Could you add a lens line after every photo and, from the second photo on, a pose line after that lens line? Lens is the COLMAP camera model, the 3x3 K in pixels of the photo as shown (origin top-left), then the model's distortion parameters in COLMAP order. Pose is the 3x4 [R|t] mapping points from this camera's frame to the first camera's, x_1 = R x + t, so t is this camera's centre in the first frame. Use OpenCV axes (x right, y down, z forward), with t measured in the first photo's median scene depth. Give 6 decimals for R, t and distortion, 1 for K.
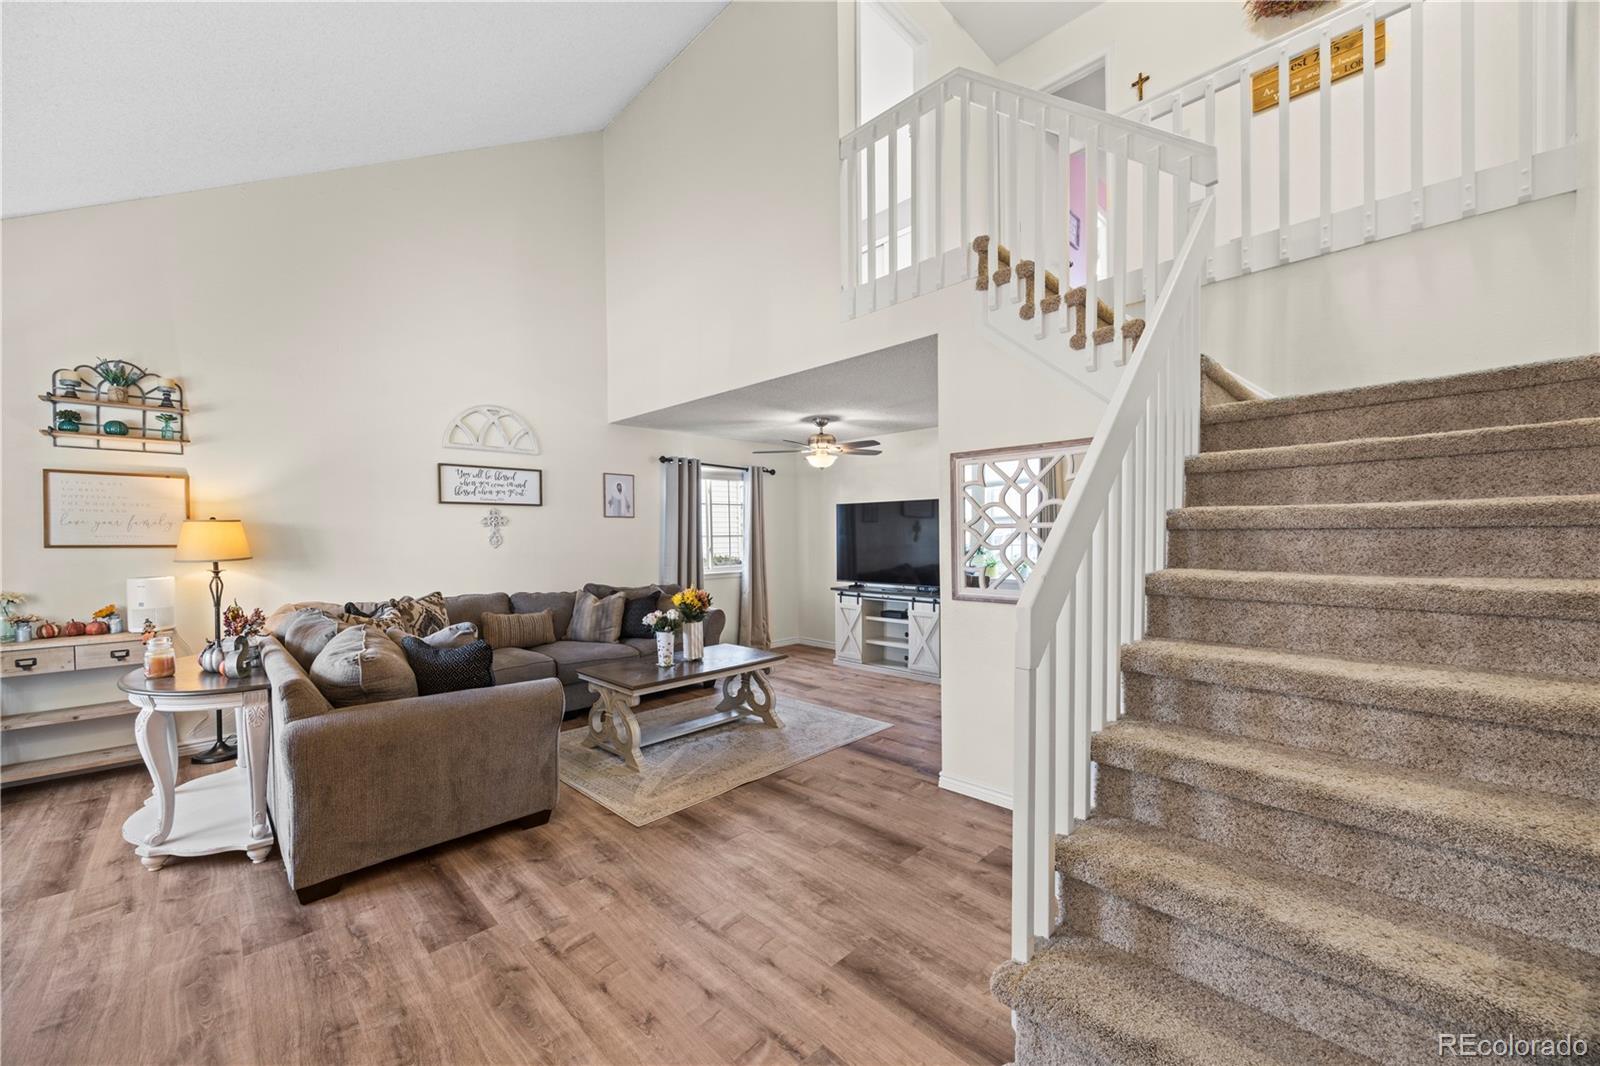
lens RADIAL K [[610.3, 0, 788.7], [0, 610.3, 549.6], [0, 0, 1]] dist [-0.003363, -0.000223]
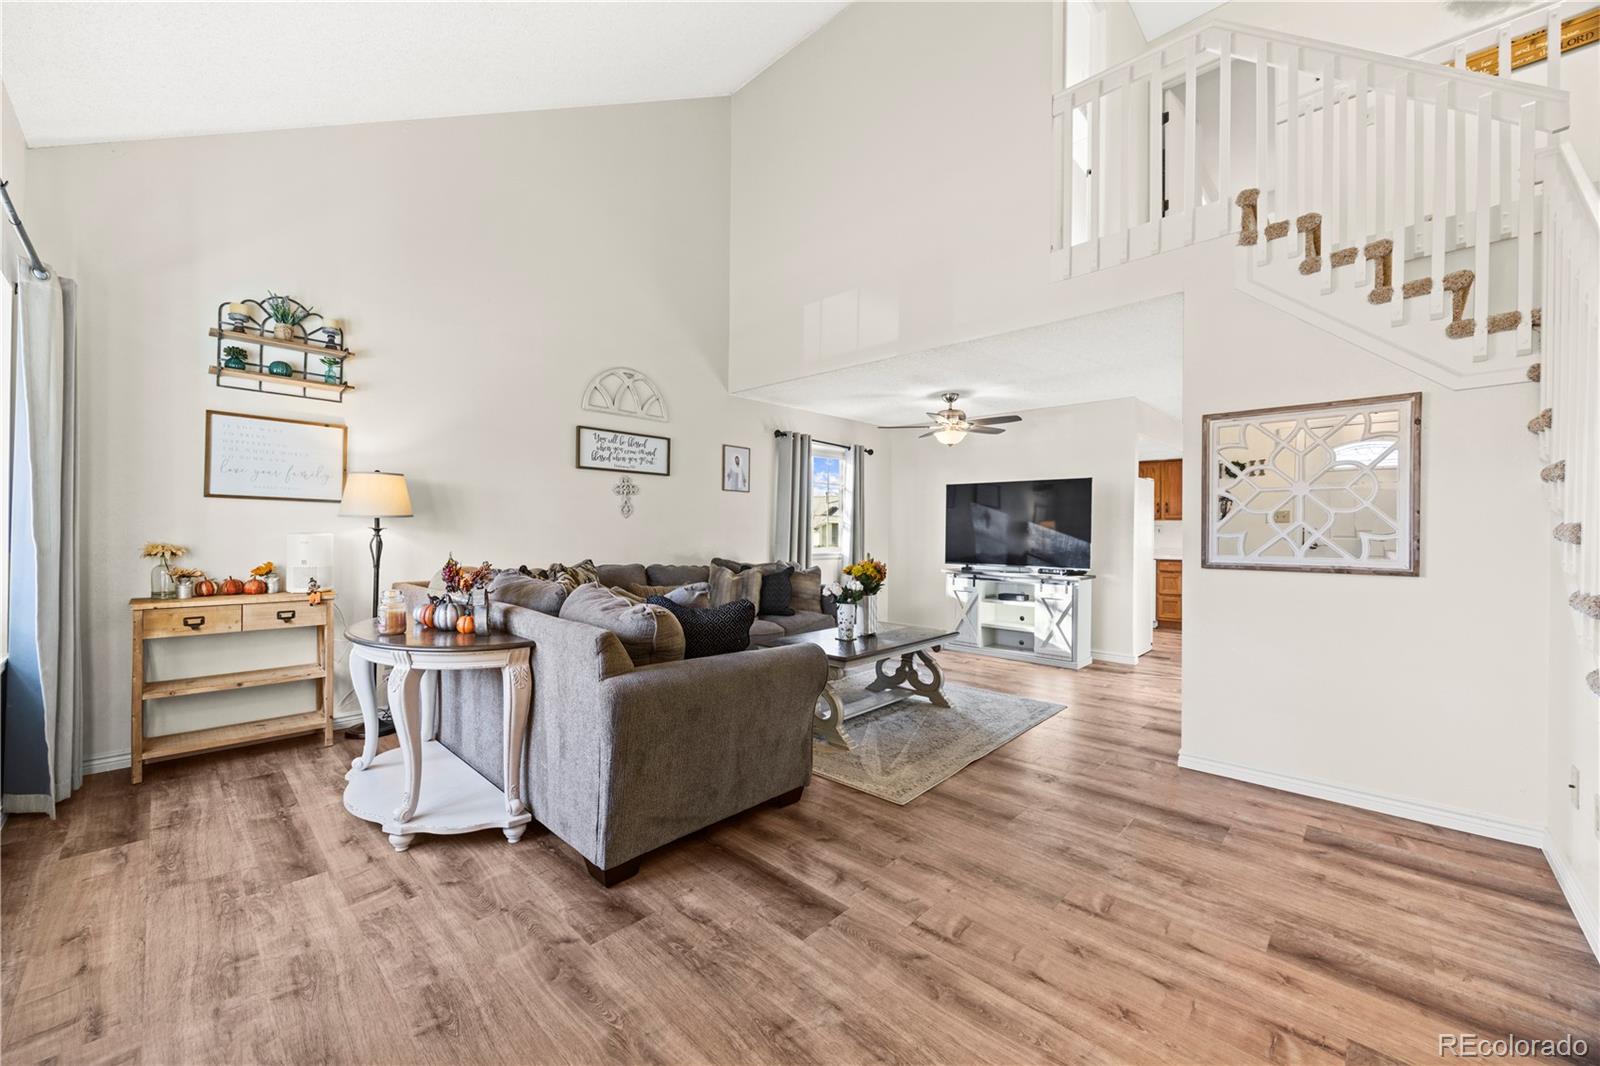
lens RADIAL K [[608.6, 0, 794.0], [0, 608.6, 535.5], [0, 0, 1]] dist [-0.004457, 0.000345]
pose [[0.999290, 0.018638, 0.032732, -0.359140], [-0.018068, 0.999681, -0.017639, 0.052989], [-0.033051, 0.017035, 0.999308, 0.064011]]
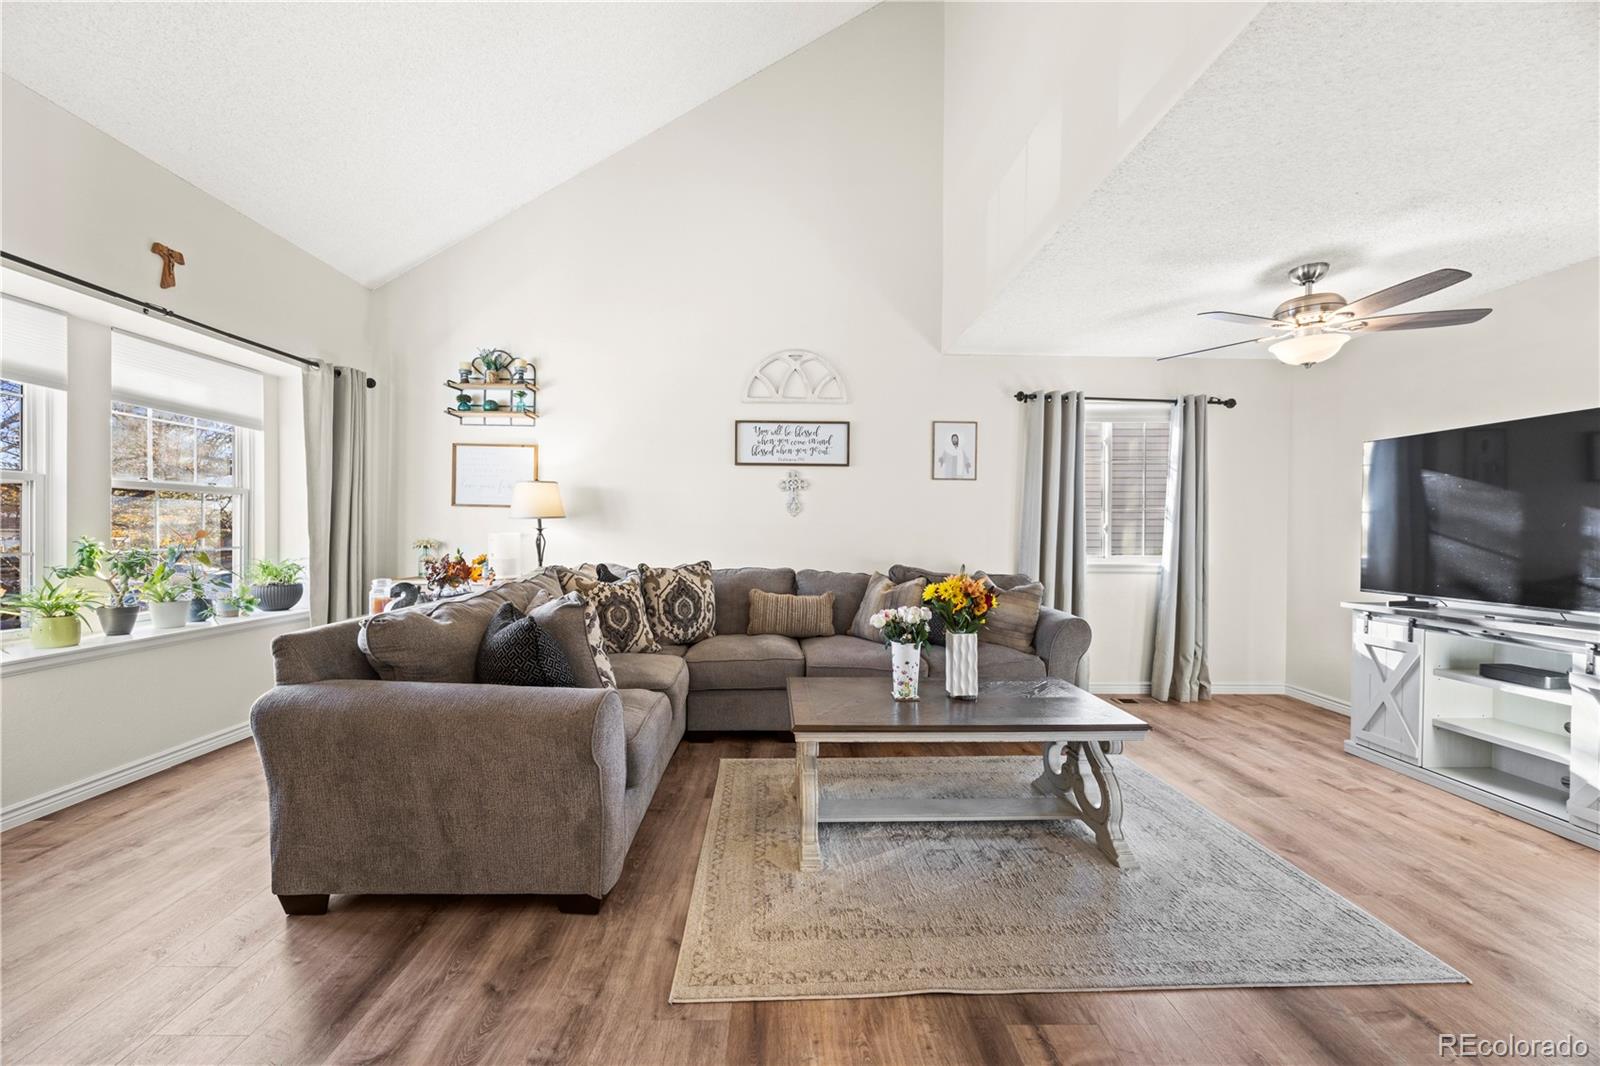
lens RADIAL K [[608.6, 0, 794.0], [0, 608.6, 535.5], [0, 0, 1]] dist [-0.004457, 0.000345]
pose [[0.728534, 0.019811, -0.684723, 0.146949], [-0.031159, 0.999505, -0.004234, 0.039918], [0.684301, 0.024420, 0.728791, 0.545537]]
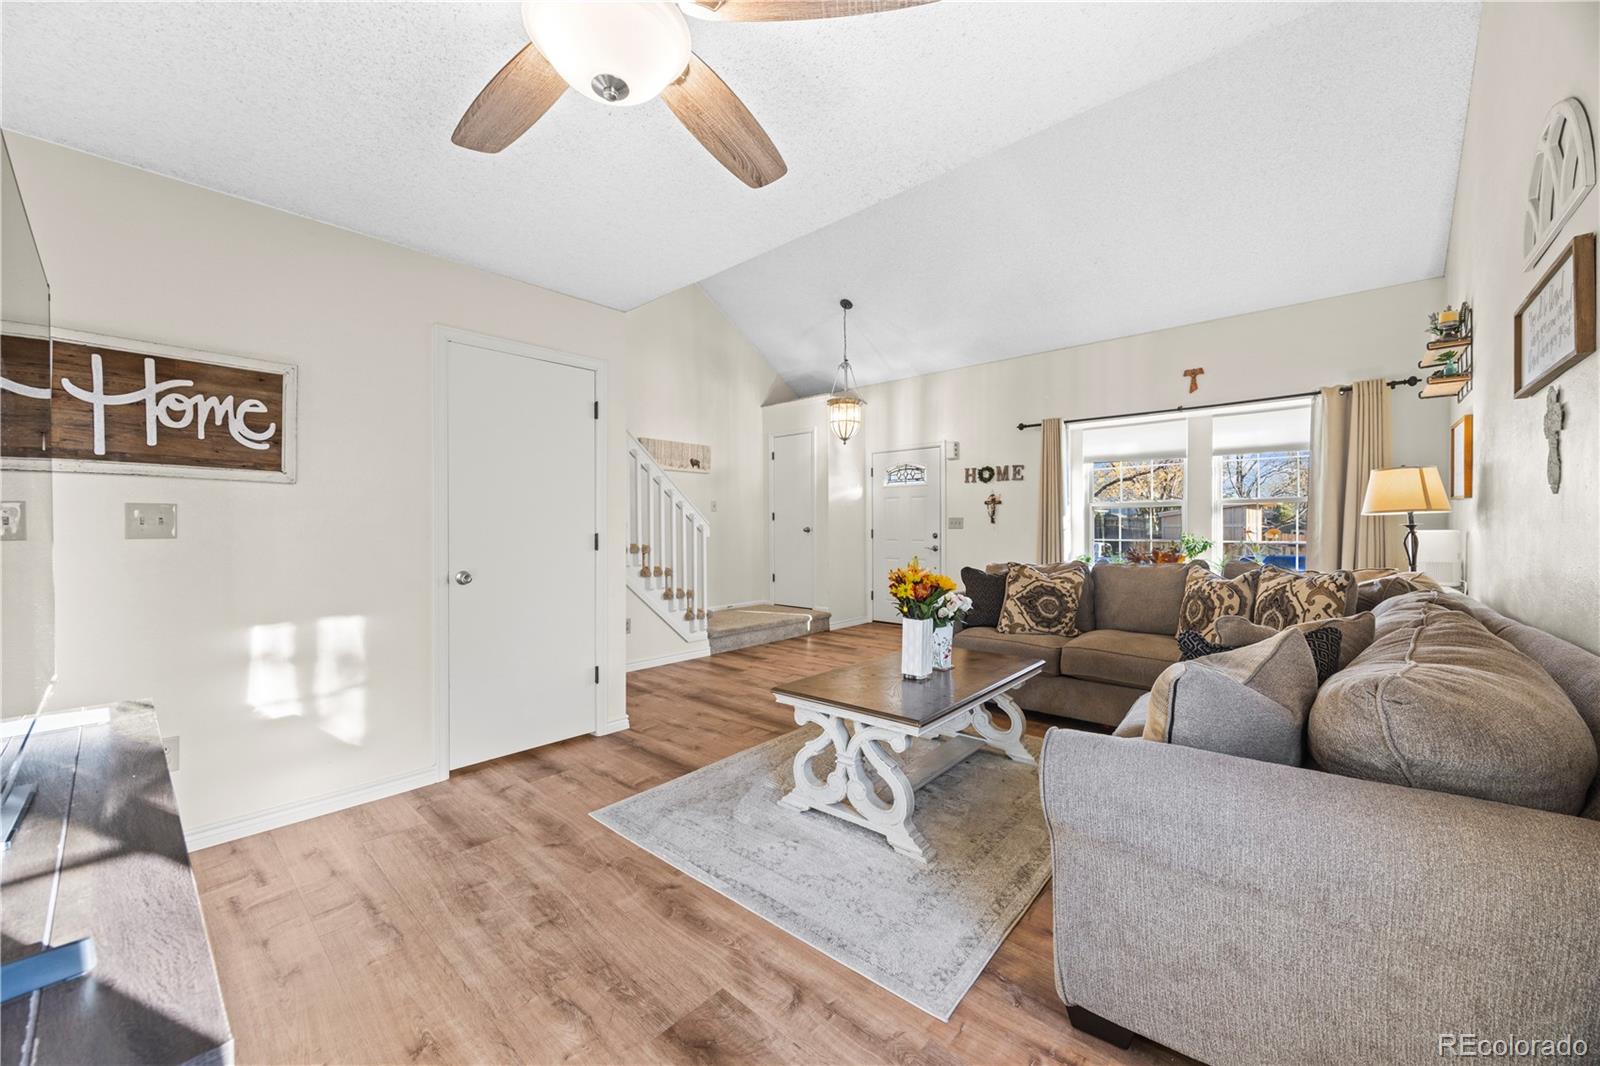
lens RADIAL K [[604.4, 0, 792.0], [0, 604.4, 534.4], [0, 0, 1]] dist [-0.005223, 0.000536]
pose [[-0.998096, 0.013254, -0.060241, 0.015111], [0.011037, 0.999255, 0.036986, 0.005871], [0.060686, 0.036251, -0.997498, 1.919122]]
